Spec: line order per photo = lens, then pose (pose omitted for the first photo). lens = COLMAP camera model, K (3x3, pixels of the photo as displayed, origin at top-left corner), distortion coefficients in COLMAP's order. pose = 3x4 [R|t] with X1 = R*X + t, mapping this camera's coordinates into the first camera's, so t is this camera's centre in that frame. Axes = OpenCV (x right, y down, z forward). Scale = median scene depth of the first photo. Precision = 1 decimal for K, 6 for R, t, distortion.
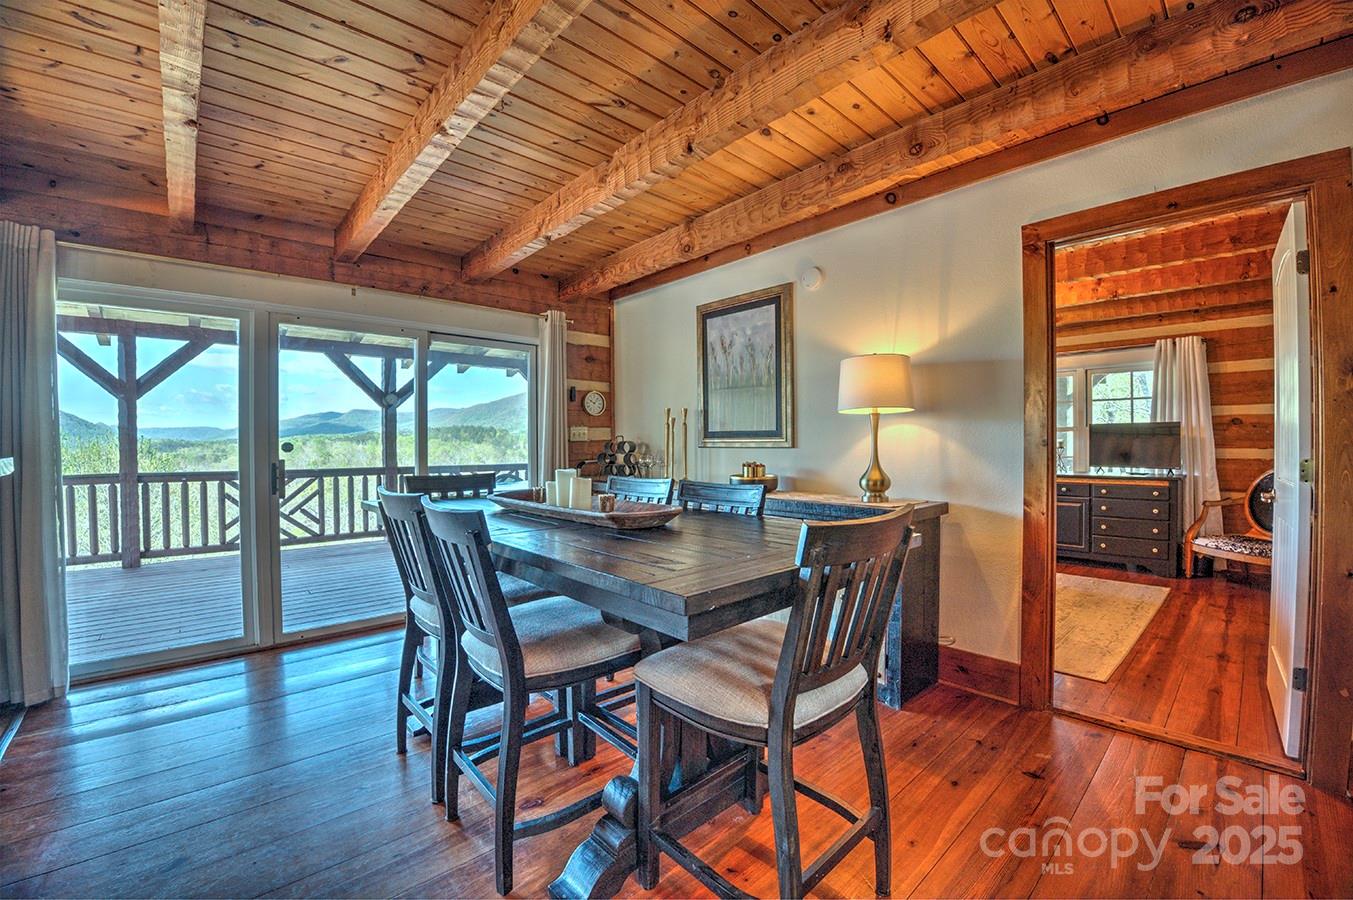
lens RADIAL K [[540.4, 0, 678.5], [0, 540.4, 444.4], [0, 0, 1]] dist [-0.046623, 0.000146]
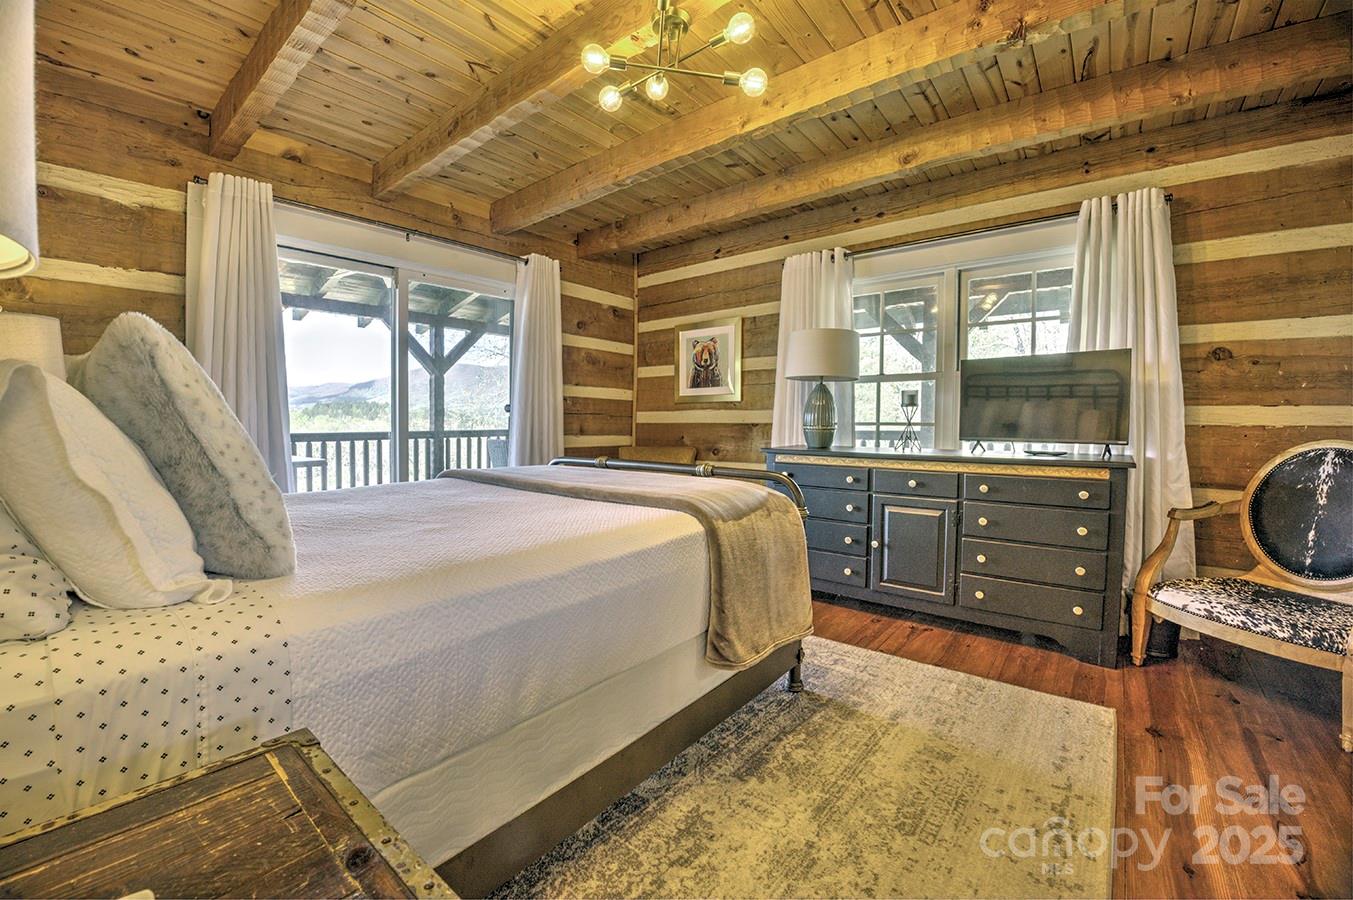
lens RADIAL K [[543.6, 0, 676.5], [0, 543.6, 450.0], [0, 0, 1]] dist [-0.043359, -0.000084]
pose [[0.986129, -0.003552, 0.165940, 0.450367], [-0.004442, 0.998848, 0.047780, 0.030160], [-0.165919, -0.047854, 0.984978, 0.561773]]
